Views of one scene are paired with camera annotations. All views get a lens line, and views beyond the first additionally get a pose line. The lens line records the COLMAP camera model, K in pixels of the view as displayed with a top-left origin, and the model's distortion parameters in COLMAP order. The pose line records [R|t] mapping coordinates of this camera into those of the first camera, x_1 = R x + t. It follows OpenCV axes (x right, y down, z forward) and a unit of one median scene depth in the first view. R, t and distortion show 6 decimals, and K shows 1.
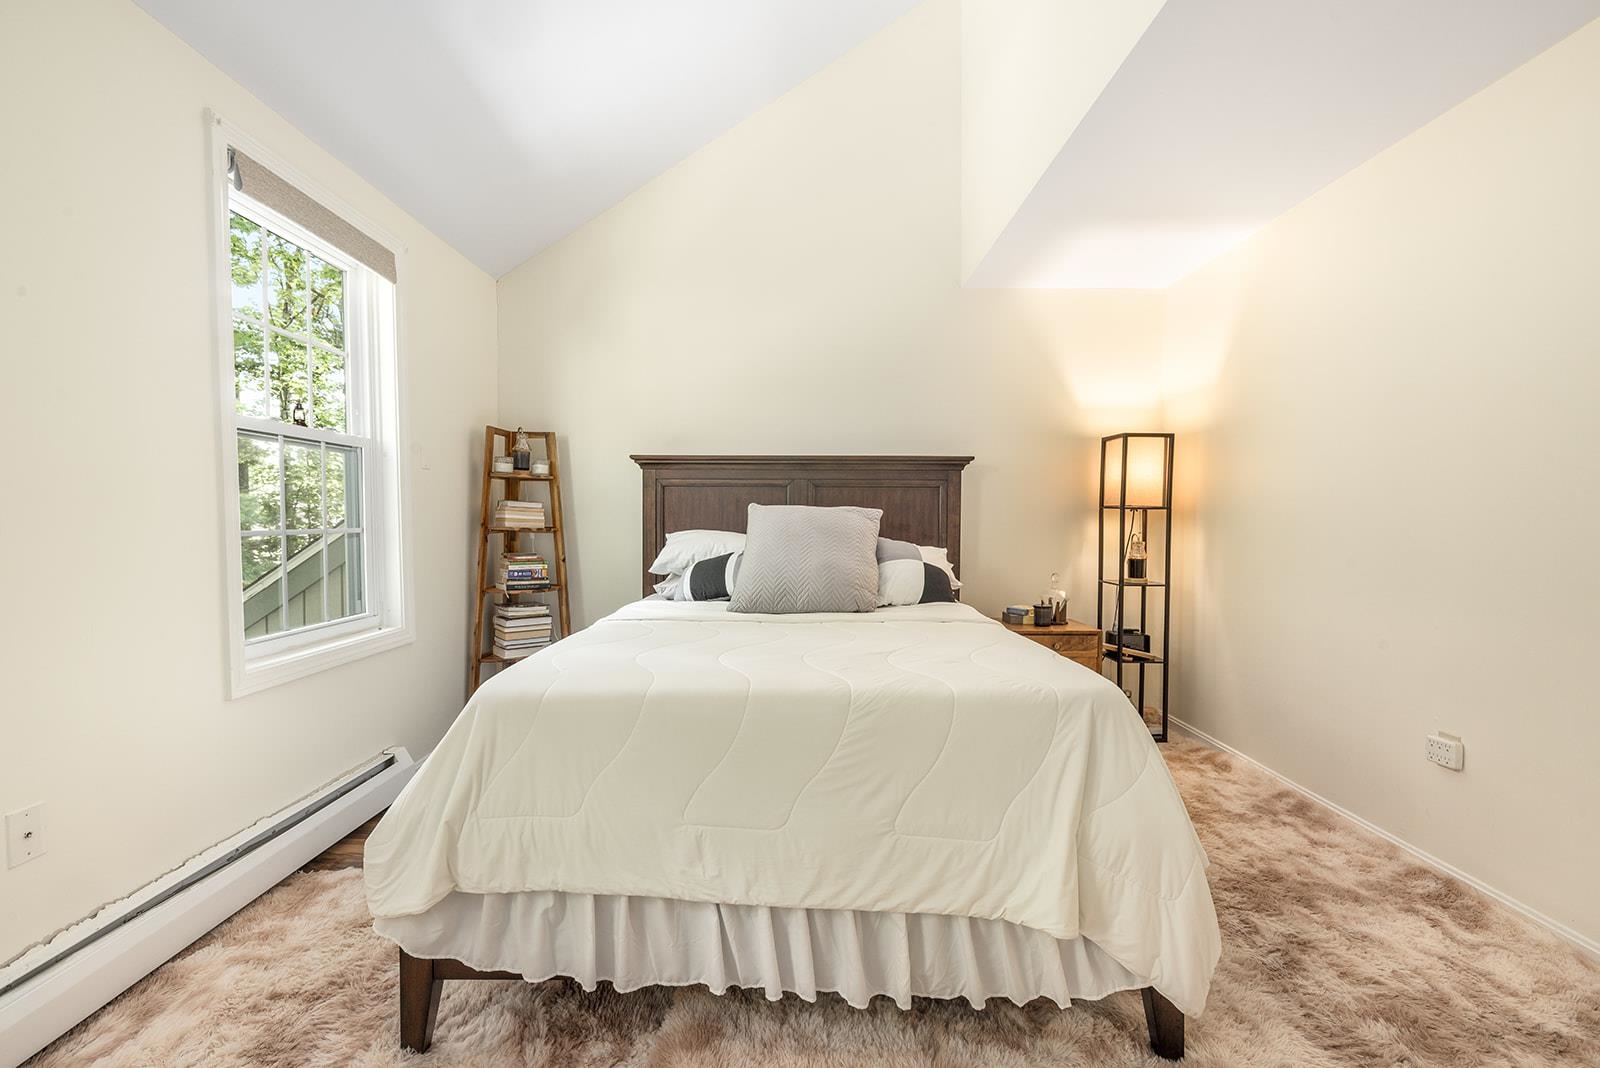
lens RADIAL K [[683.1, 0, 861.8], [0, 683.1, 528.8], [0, 0, 1]] dist [0.008414, 0.000036]
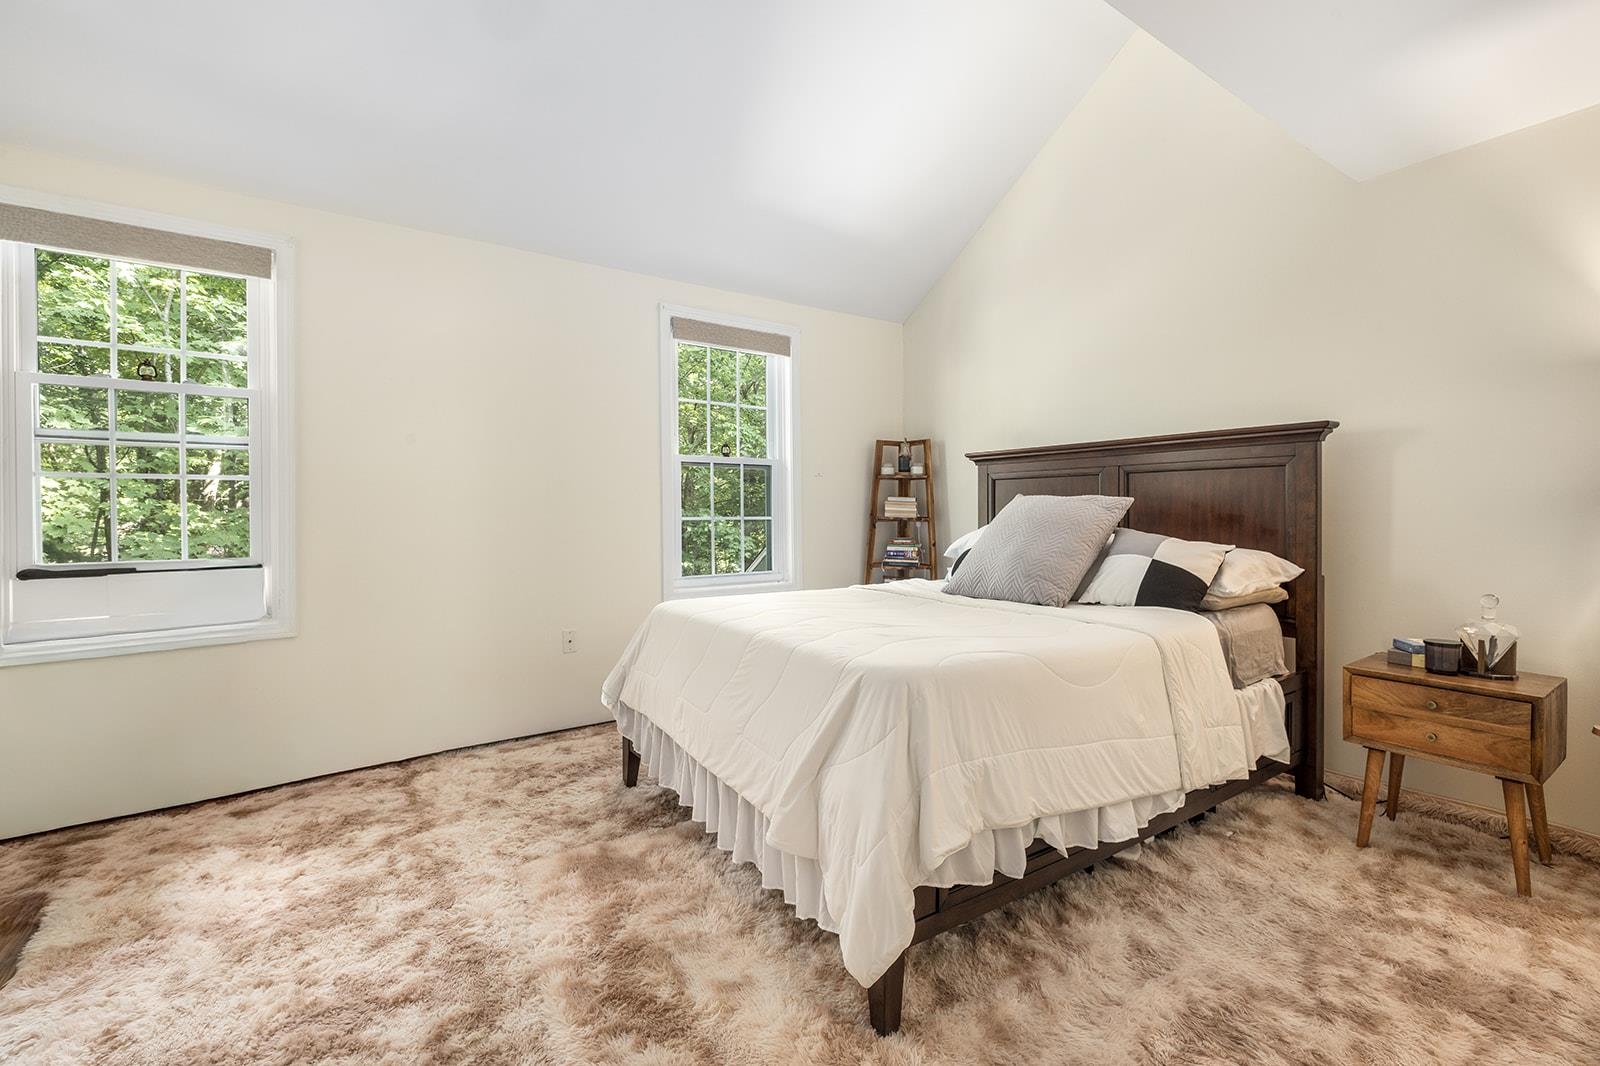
lens RADIAL K [[704.4, 0, 781.0], [0, 704.4, 513.1], [0, 0, 1]] dist [-0.000991, -0.000184]
pose [[0.531484, -0.000712, -0.847068, 0.487961], [-0.010452, 0.999918, -0.007399, 0.002407], [0.847004, 0.012786, 0.531433, 0.119449]]
